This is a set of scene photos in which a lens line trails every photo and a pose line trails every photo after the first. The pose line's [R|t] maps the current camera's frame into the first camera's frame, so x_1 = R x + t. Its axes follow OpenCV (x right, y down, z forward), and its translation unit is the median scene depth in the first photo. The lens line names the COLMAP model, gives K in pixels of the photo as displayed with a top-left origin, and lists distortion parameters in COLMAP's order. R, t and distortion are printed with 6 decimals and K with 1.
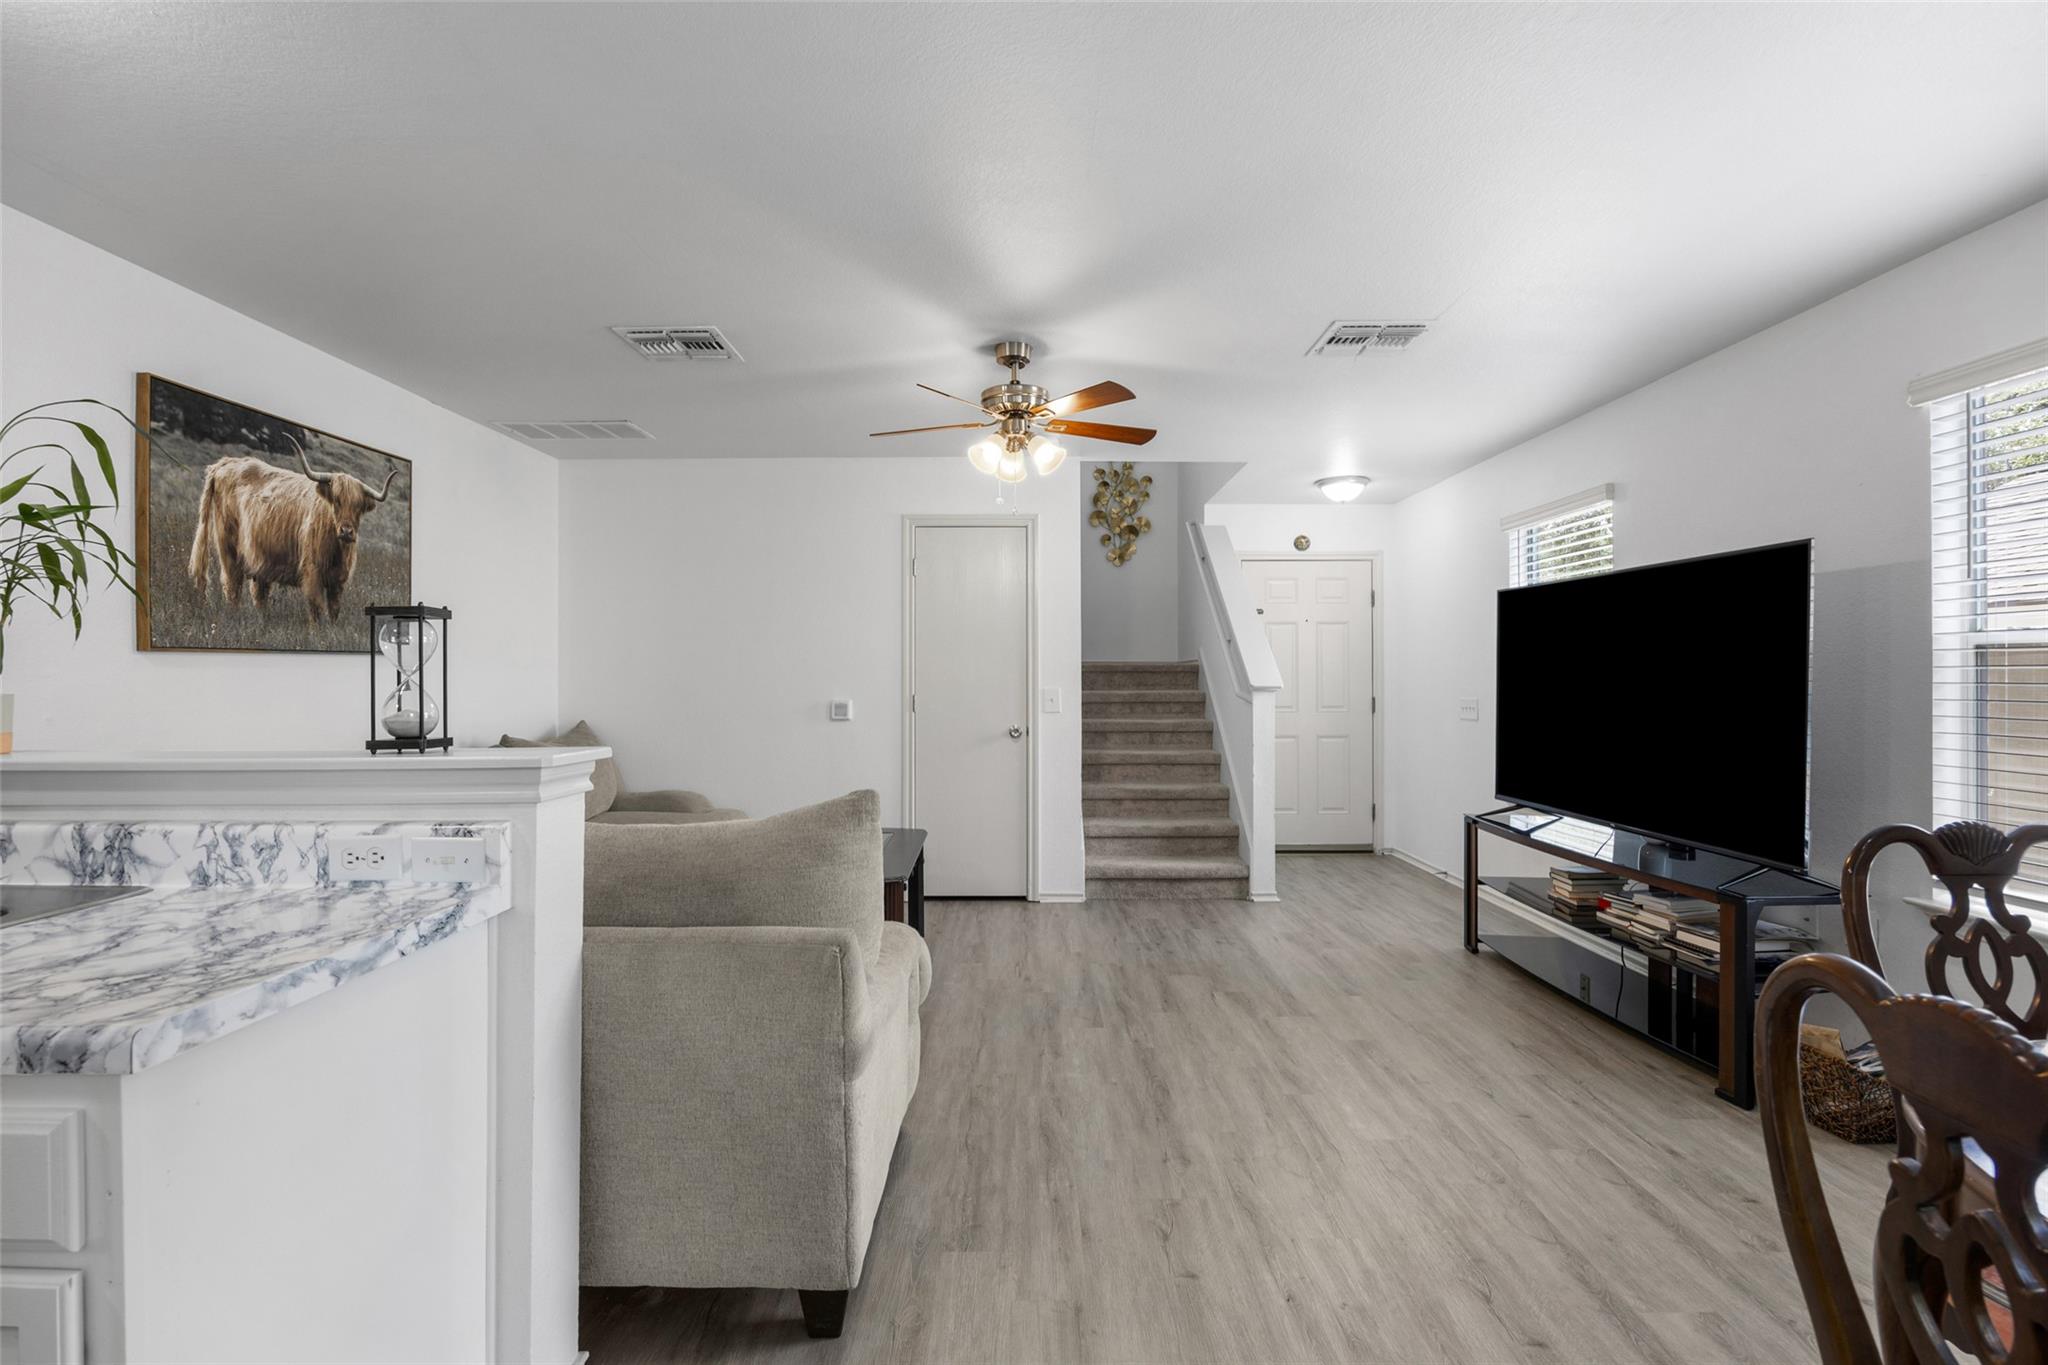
lens RADIAL K [[937.7, 0, 1015.6], [0, 937.7, 673.8], [0, 0, 1]] dist [-0.008505, -0.002507]
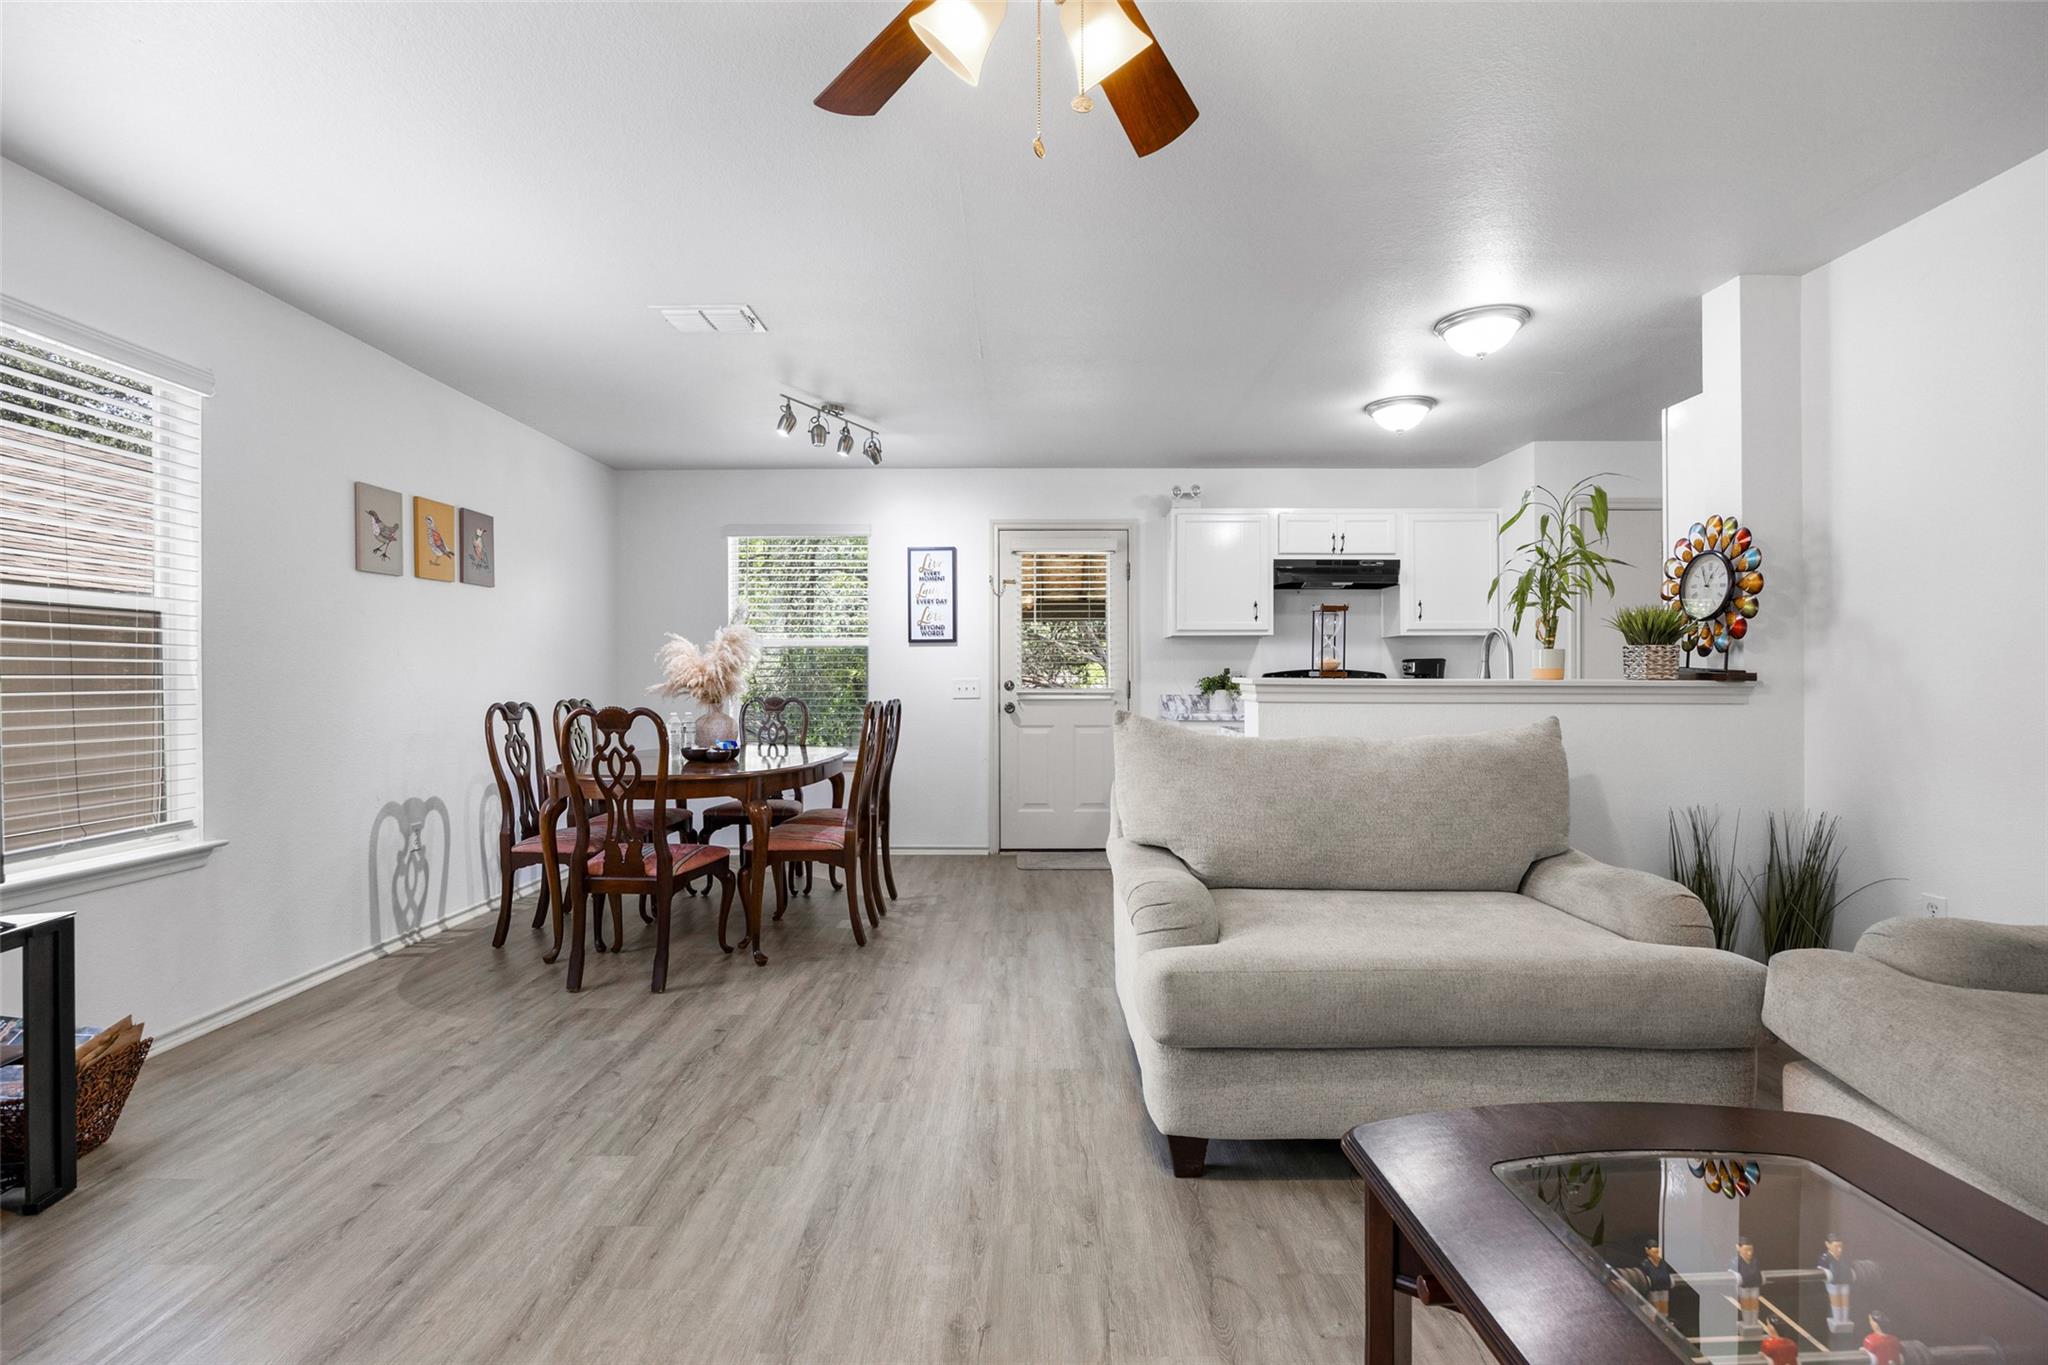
lens RADIAL K [[937.7, 0, 1026.3], [0, 937.7, 678.0], [0, 0, 1]] dist [-0.008505, -0.002507]
pose [[-0.999913, 0.002007, -0.013043, 0.010881], [0.002065, 0.999988, -0.004436, 0.045603], [0.013034, -0.004463, -0.999905, 1.505848]]
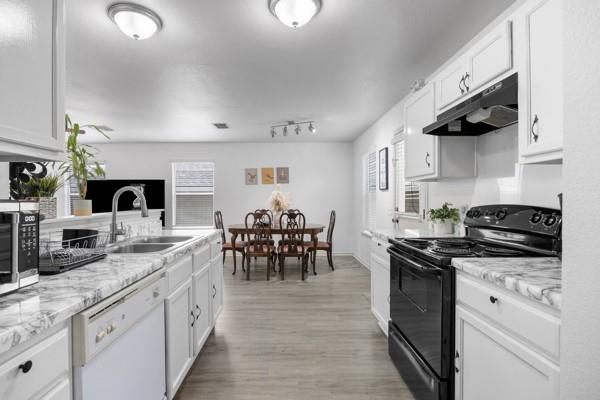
lens RADIAL K [[286.0, 0, 294.5], [0, 286.0, 201.1], [0, 0, 1]] dist [-0.014517, 0.000686]
pose [[-0.048042, -0.003351, 0.998840, -1.165592], [0.000625, 0.999994, 0.003385, 0.012142], [-0.998845, 0.000787, -0.048040, 0.079389]]
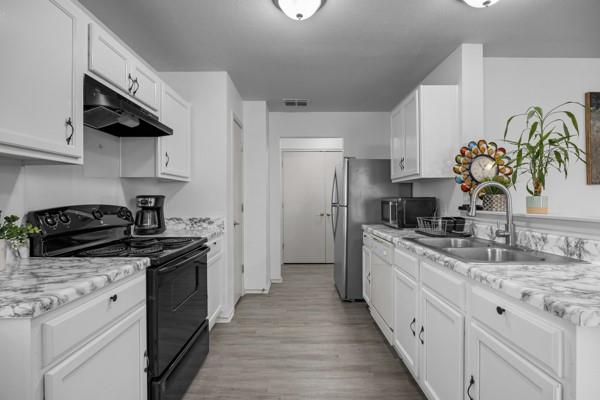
lens RADIAL K [[286.0, 0, 300.0], [0, 286.0, 197.7], [0, 0, 1]] dist [-0.014517, 0.000686]
pose [[0.015659, -0.002087, -0.999875, -0.033489], [0.007376, 0.999971, -0.001972, 0.011677], [0.999850, -0.007344, 0.015674, 0.040629]]
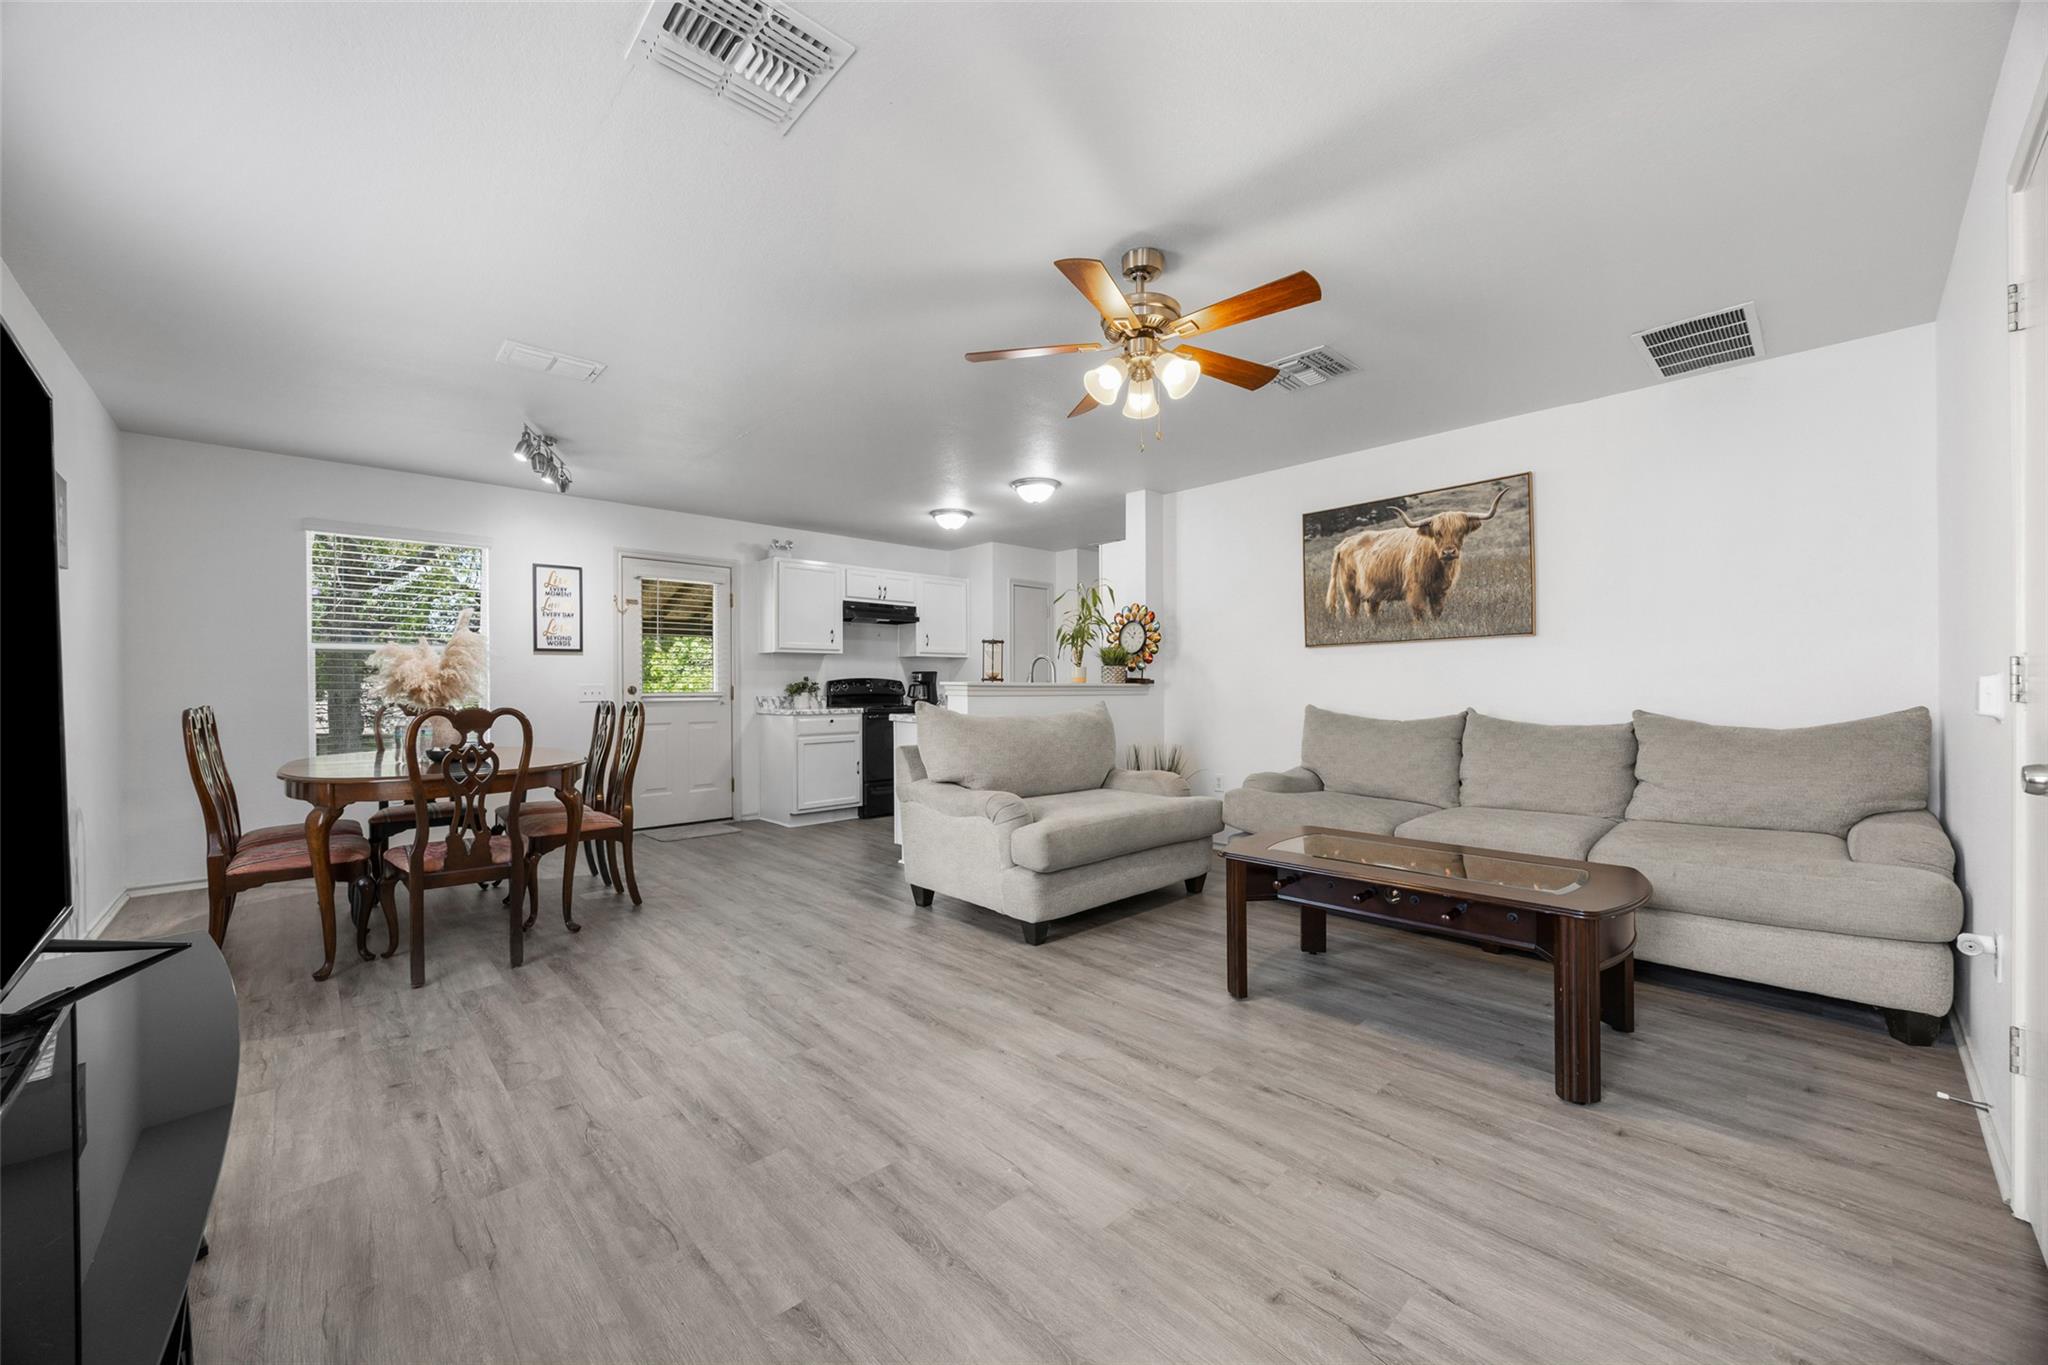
lens RADIAL K [[773.8, 0, 1026.0], [0, 773.8, 687.3], [0, 0, 1]] dist [-0.002811, -0.000351]
pose [[-0.716273, 0.004652, -0.697805, 0.631256], [0.007197, 0.999974, -0.000721, 0.053380], [0.697783, -0.005539, -0.716288, 1.574153]]
